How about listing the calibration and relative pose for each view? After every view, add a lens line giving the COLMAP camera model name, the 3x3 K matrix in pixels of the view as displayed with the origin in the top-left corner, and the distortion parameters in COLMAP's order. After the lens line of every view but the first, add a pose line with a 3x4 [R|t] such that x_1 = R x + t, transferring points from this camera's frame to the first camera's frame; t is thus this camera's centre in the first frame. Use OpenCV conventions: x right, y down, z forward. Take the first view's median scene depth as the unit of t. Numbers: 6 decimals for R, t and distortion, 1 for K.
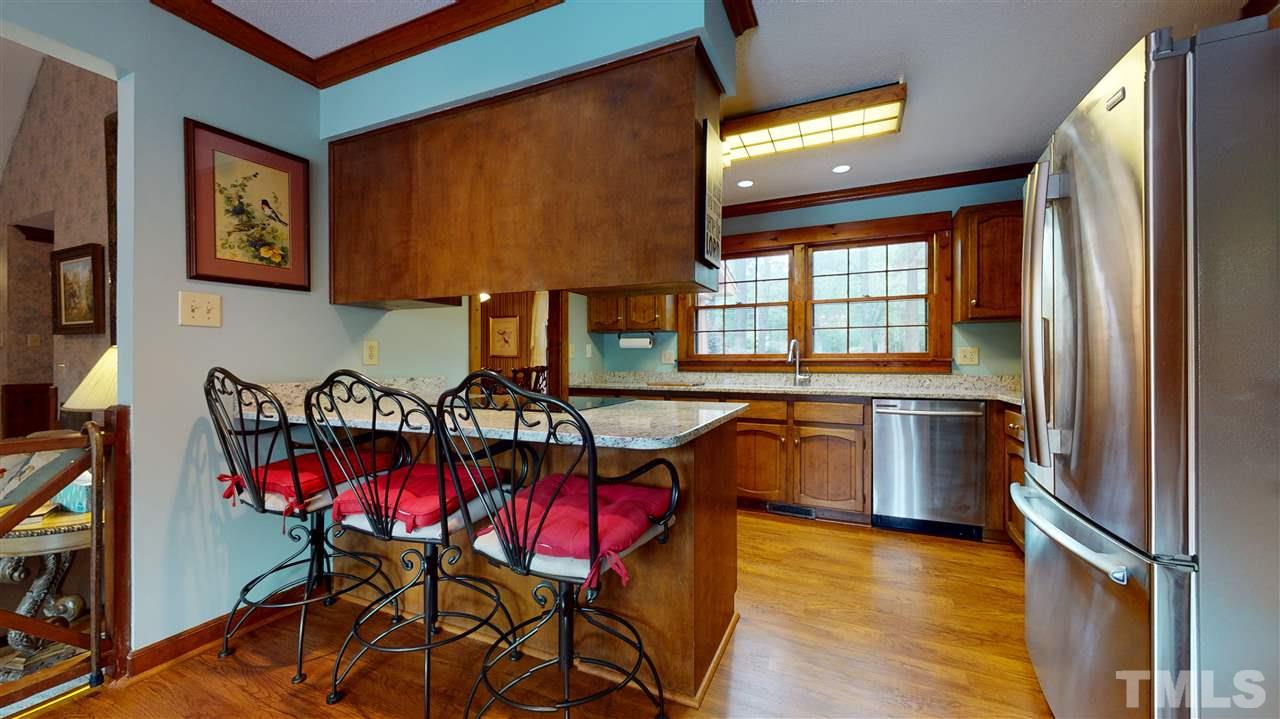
lens RADIAL K [[472.2, 0, 642.5], [0, 472.2, 365.2], [0, 0, 1]] dist [-0.003401, 0.000472]
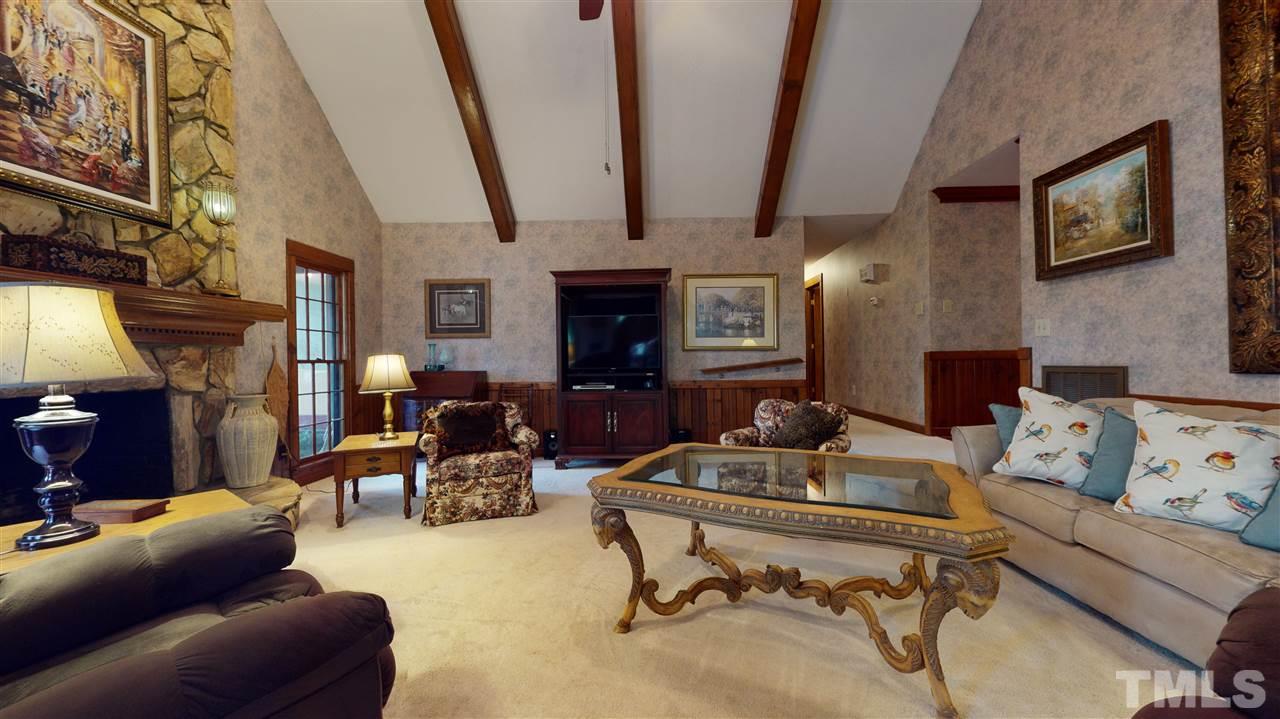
lens RADIAL K [[472.2, 0, 644.5], [0, 472.2, 363.1], [0, 0, 1]] dist [-0.003401, 0.000472]
pose [[0.388656, -0.003895, -0.921375, -0.850117], [0.011198, 0.999937, 0.000497, 0.074413], [0.921315, -0.010511, 0.388676, 0.071706]]
